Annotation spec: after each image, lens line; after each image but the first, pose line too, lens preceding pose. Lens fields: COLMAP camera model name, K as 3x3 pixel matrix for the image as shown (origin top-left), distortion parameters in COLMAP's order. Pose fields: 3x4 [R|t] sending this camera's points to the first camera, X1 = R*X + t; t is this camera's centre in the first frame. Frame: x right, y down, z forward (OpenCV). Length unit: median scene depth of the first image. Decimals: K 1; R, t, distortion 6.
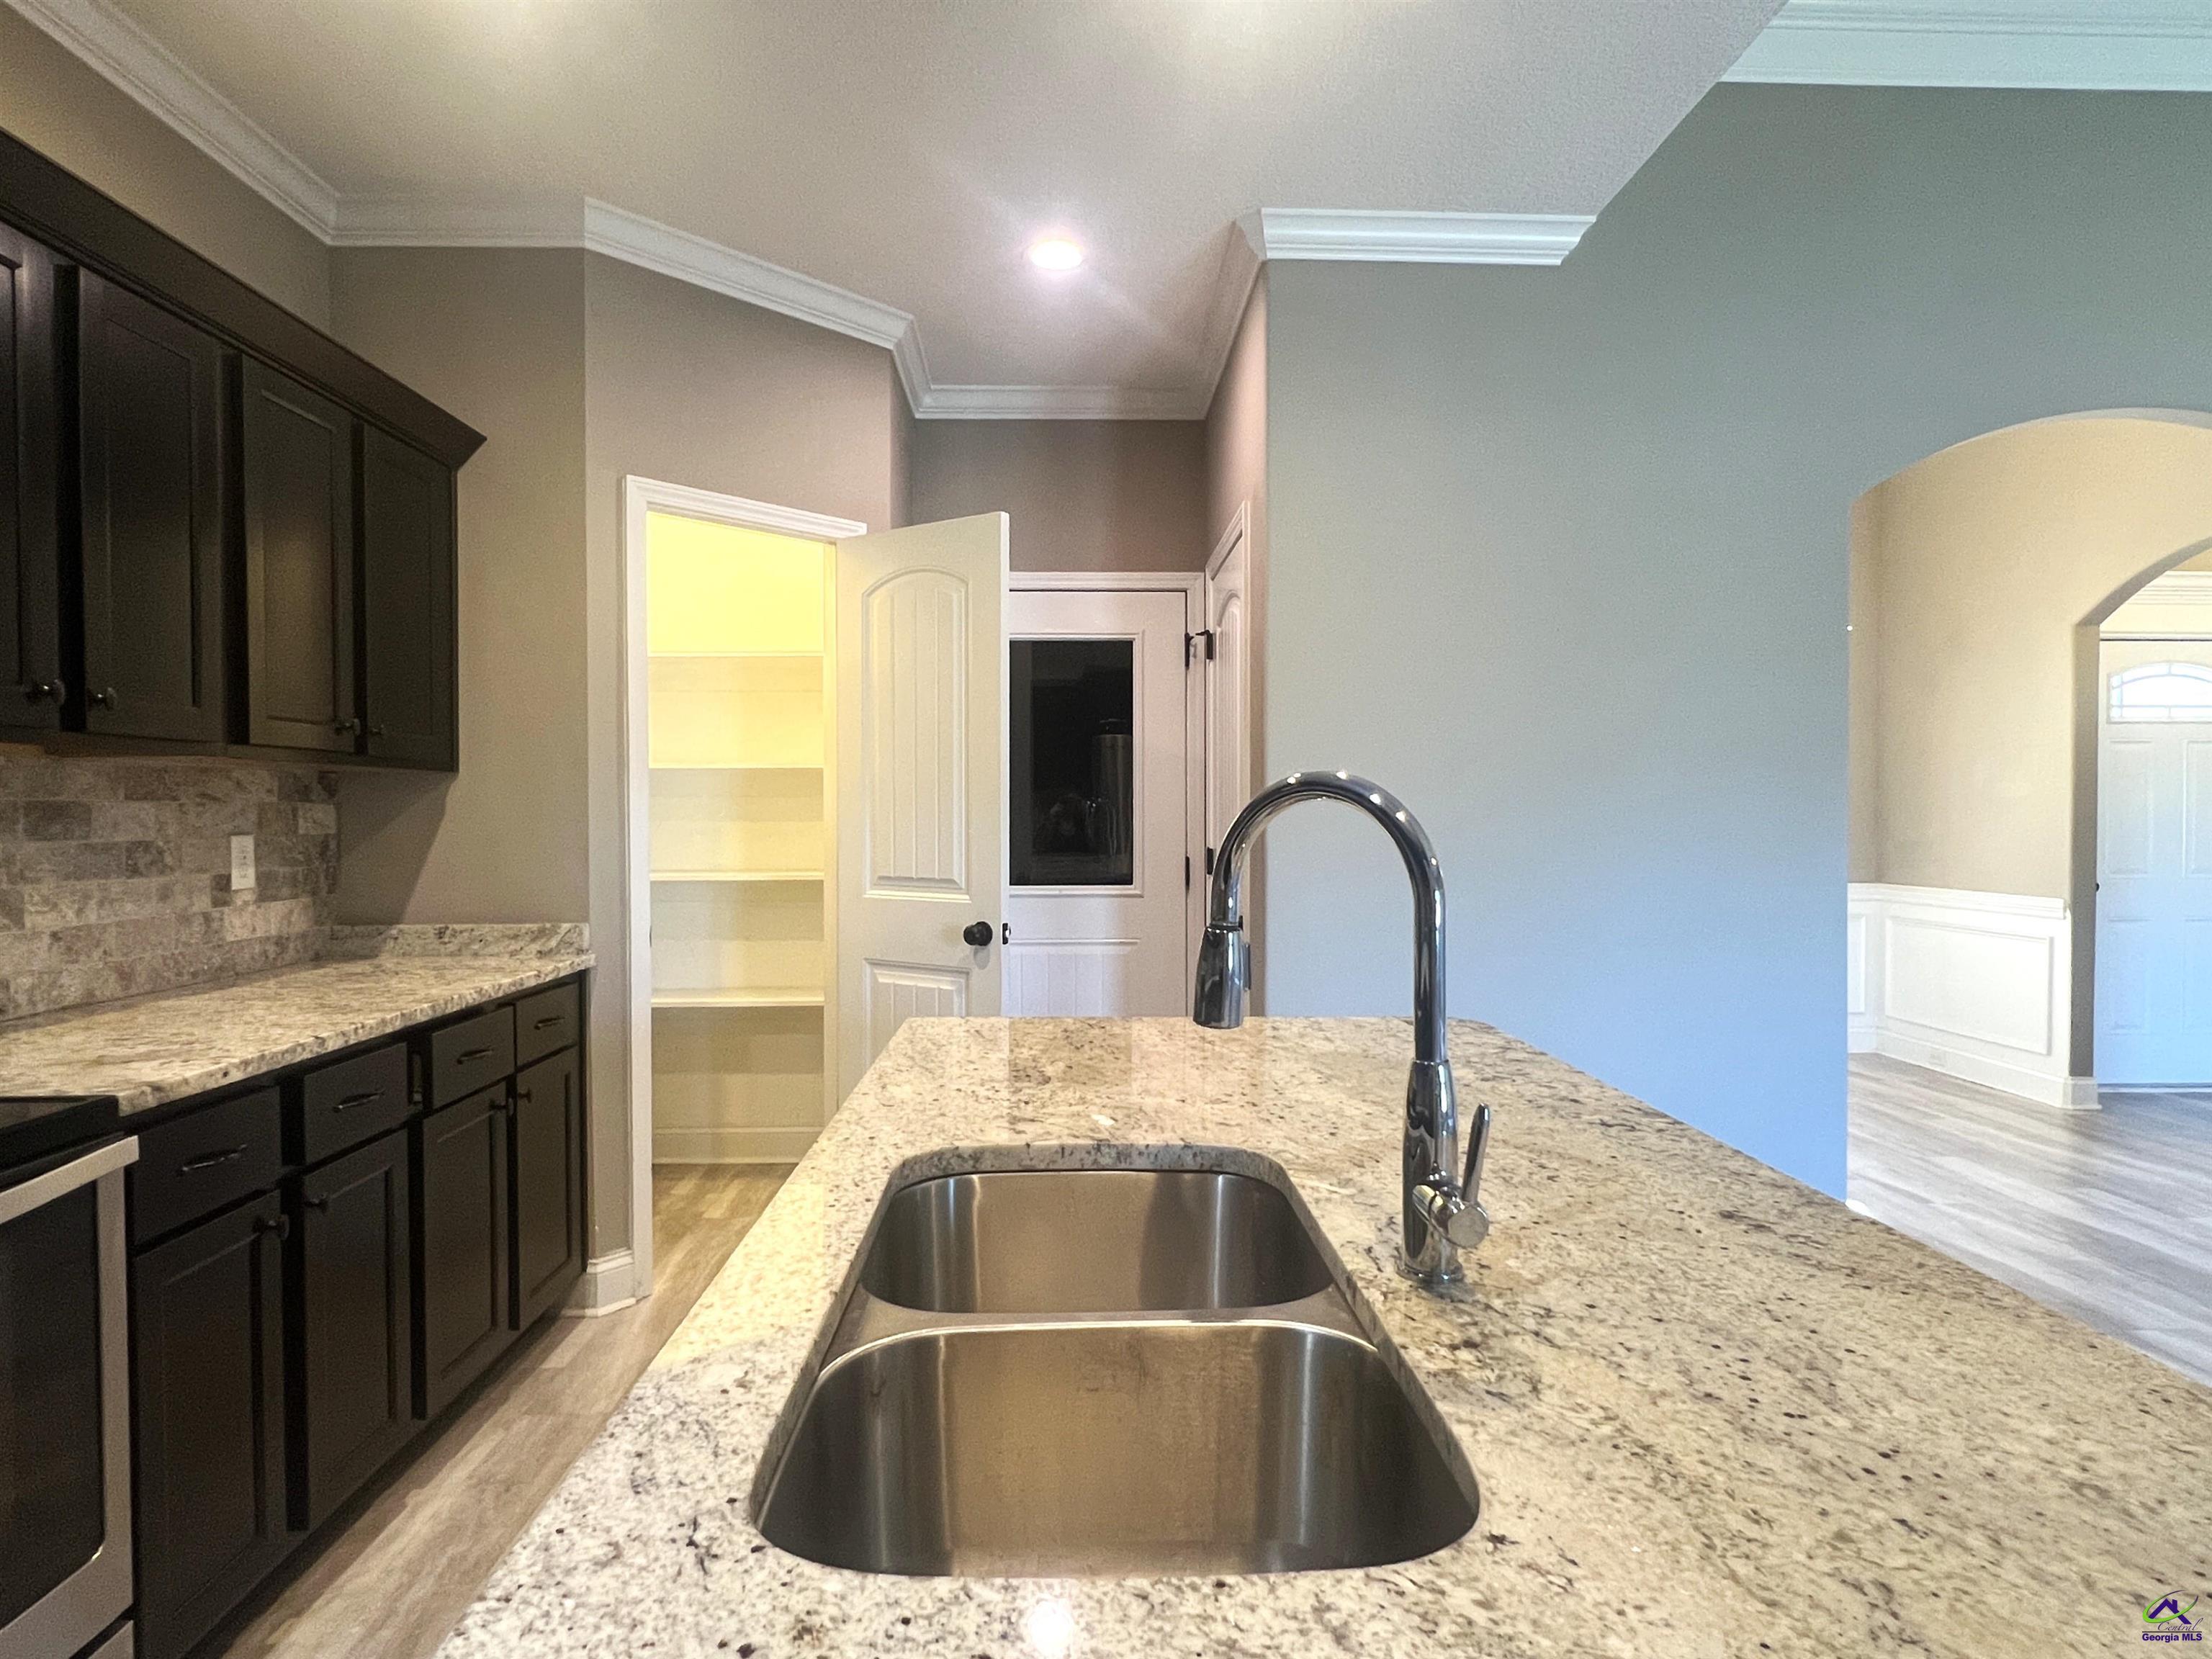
lens RADIAL K [[1213.8, 0, 1105.9], [0, 1213.8, 830.9], [0, 0, 1]] dist [0.001907, -0.003449]
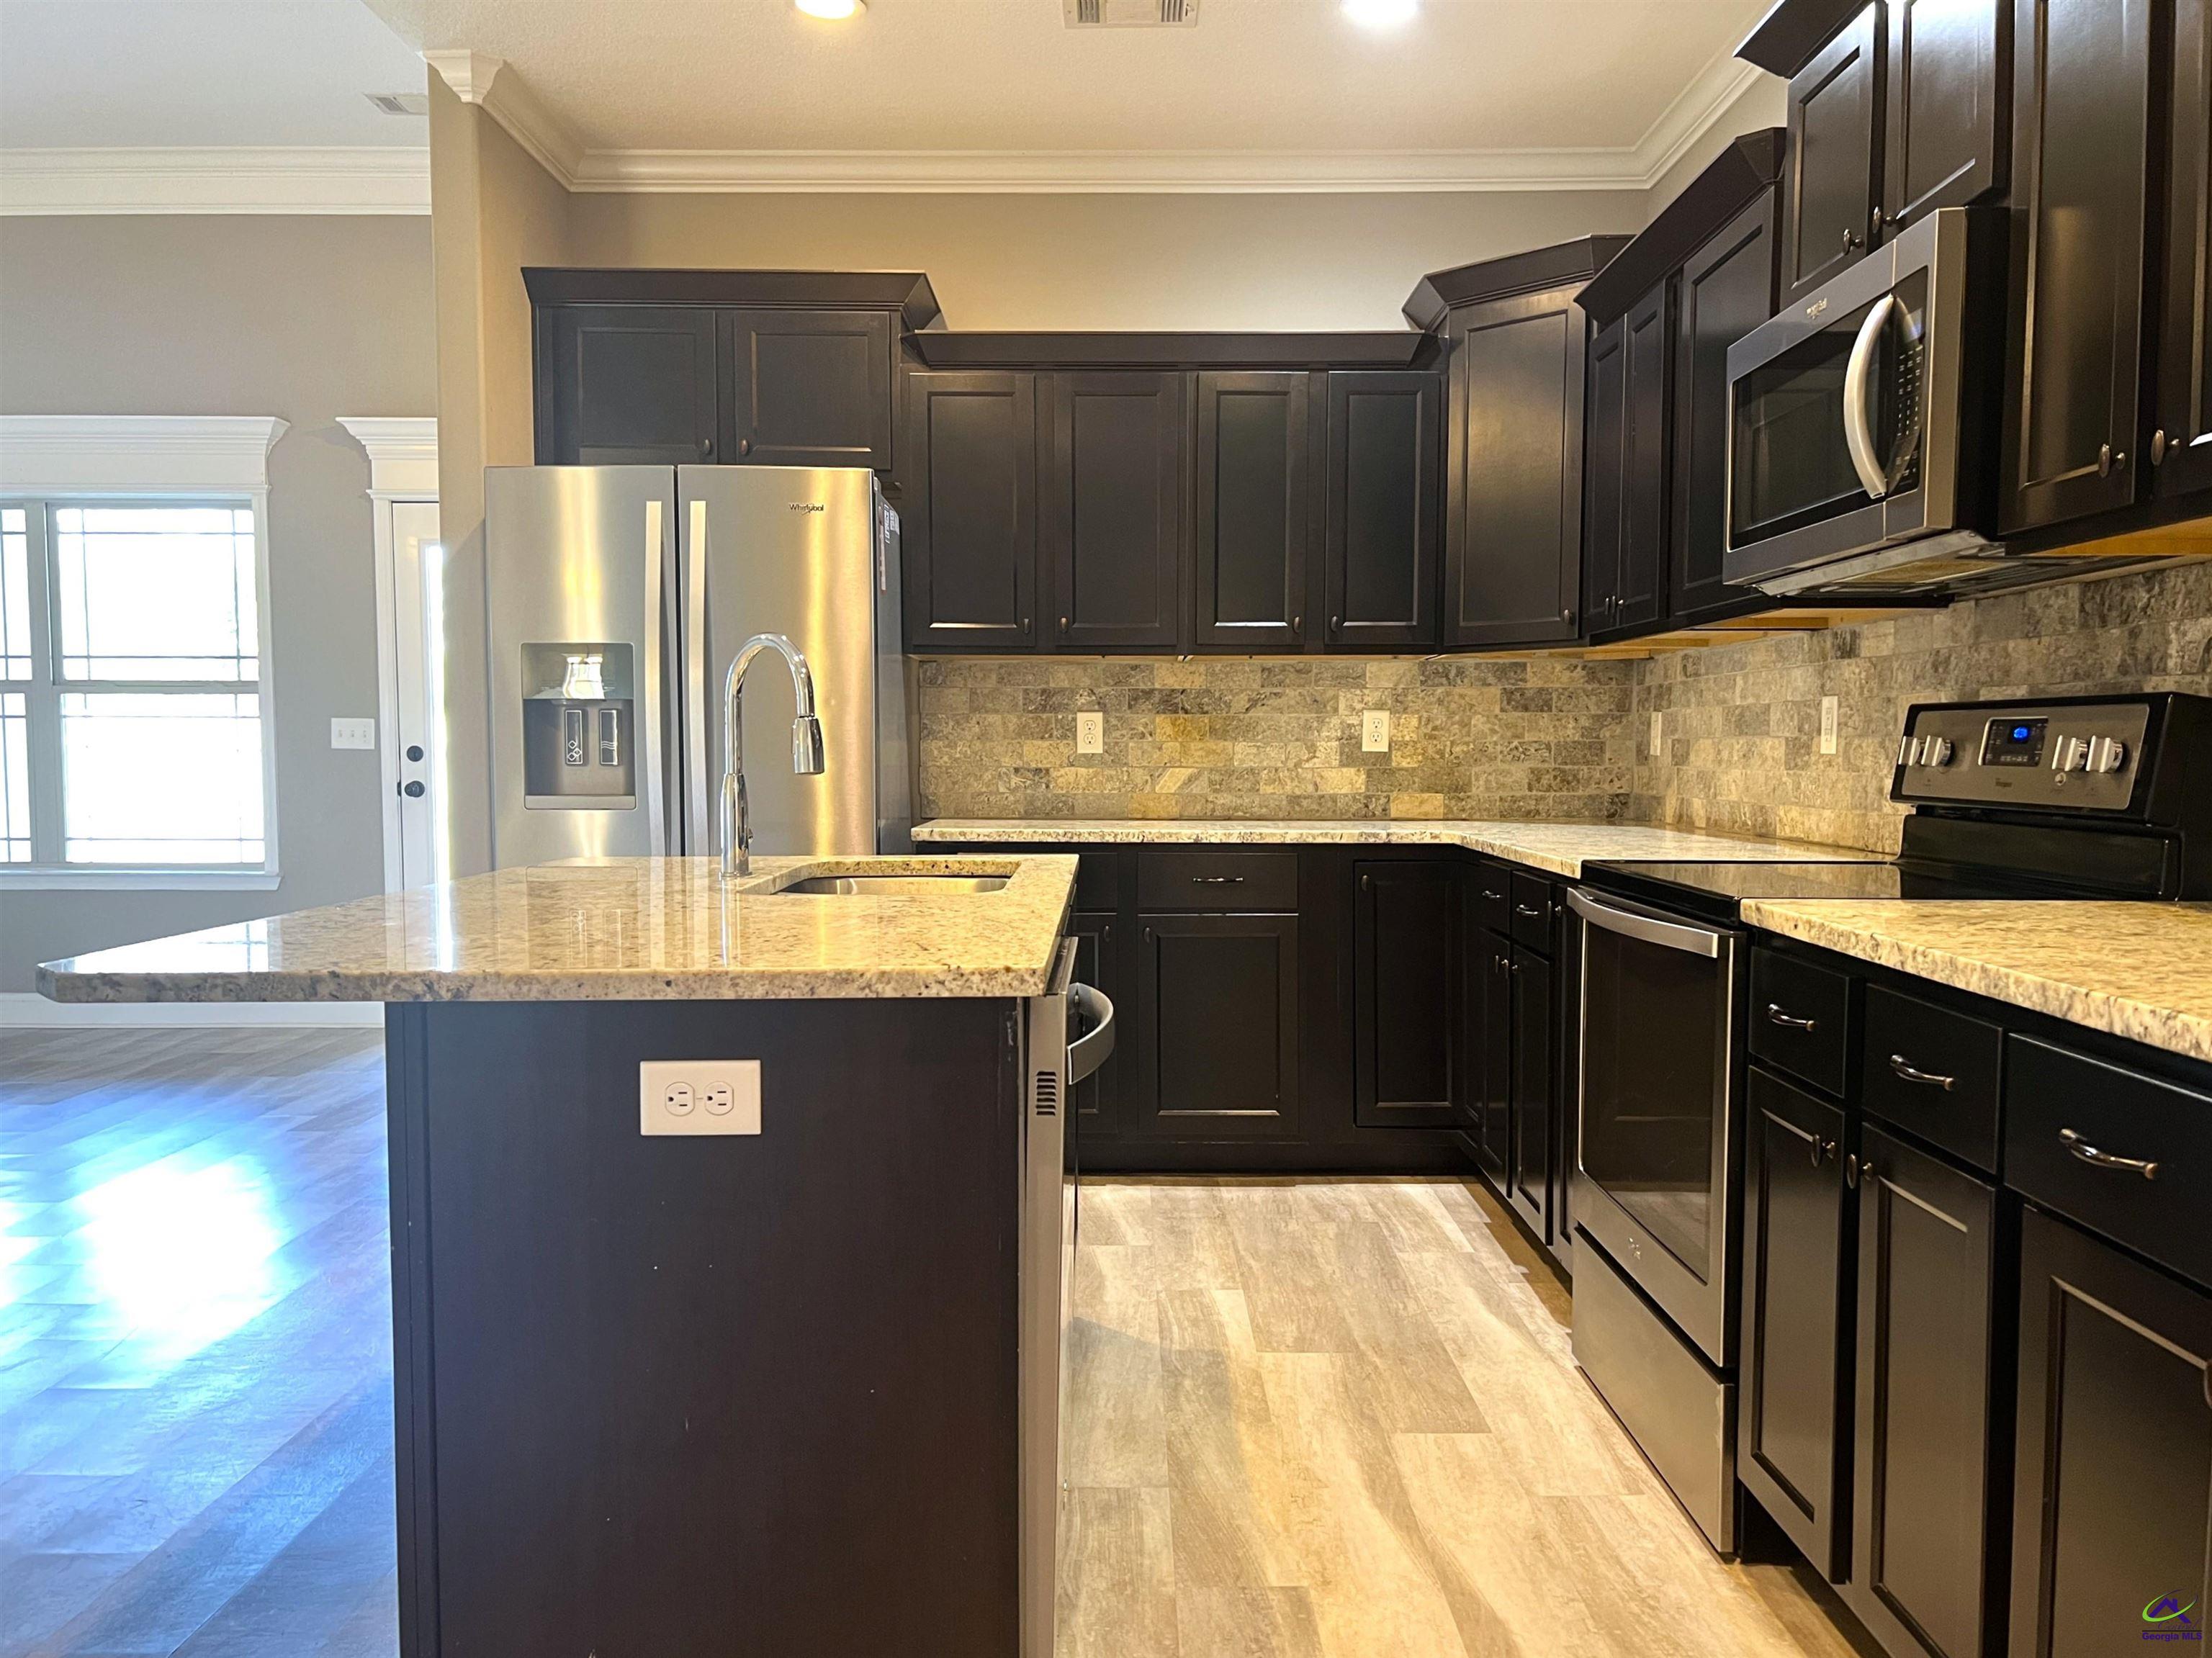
lens RADIAL K [[1677.6, 0, 1136.3], [0, 1677.6, 832.7], [0, 0, 1]] dist [0.067814, -0.079614]
pose [[-0.999424, 0.002107, 0.033879, -0.212428], [0.004450, 0.997592, 0.069218, 0.033780], [-0.033652, 0.069329, -0.997026, 1.625315]]
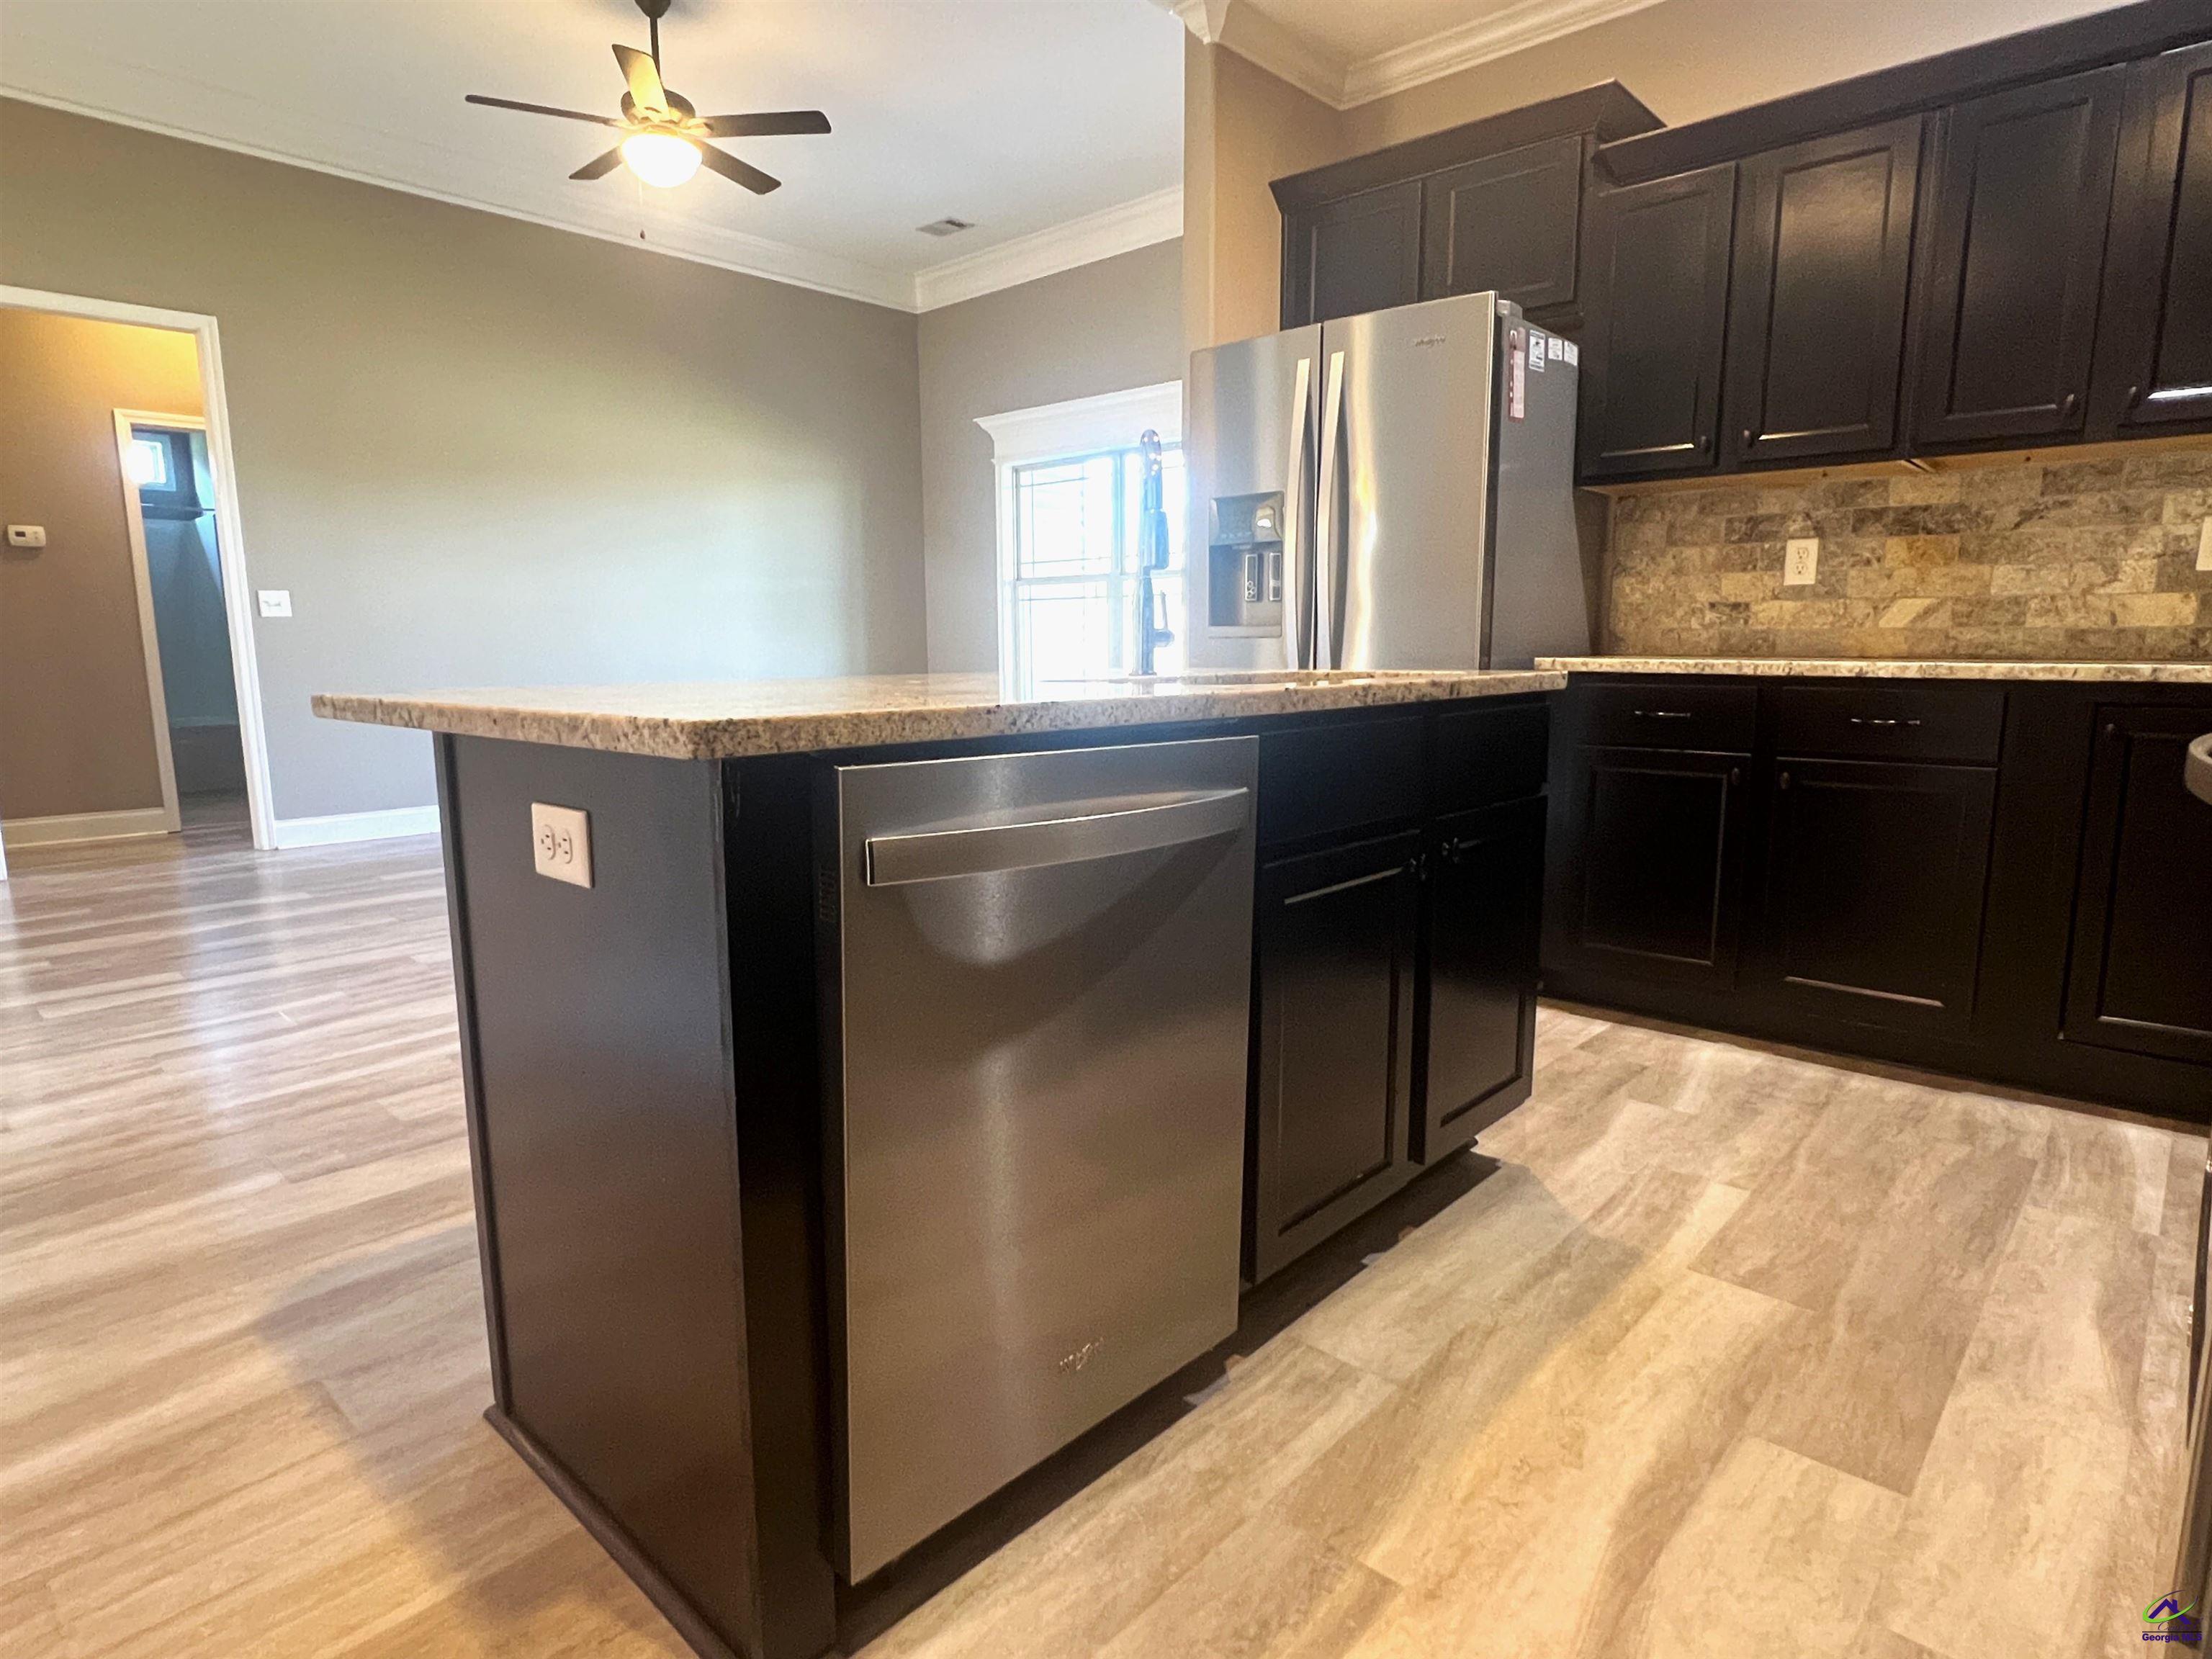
lens RADIAL K [[1213.8, 0, 1103.6], [0, 1213.8, 831.8], [0, 0, 1]] dist [0.001907, -0.003449]
pose [[-0.707523, -0.101542, 0.699357, -0.518322], [0.021220, 0.986124, 0.164647, 0.111451], [-0.706372, 0.131332, -0.695551, 1.114120]]
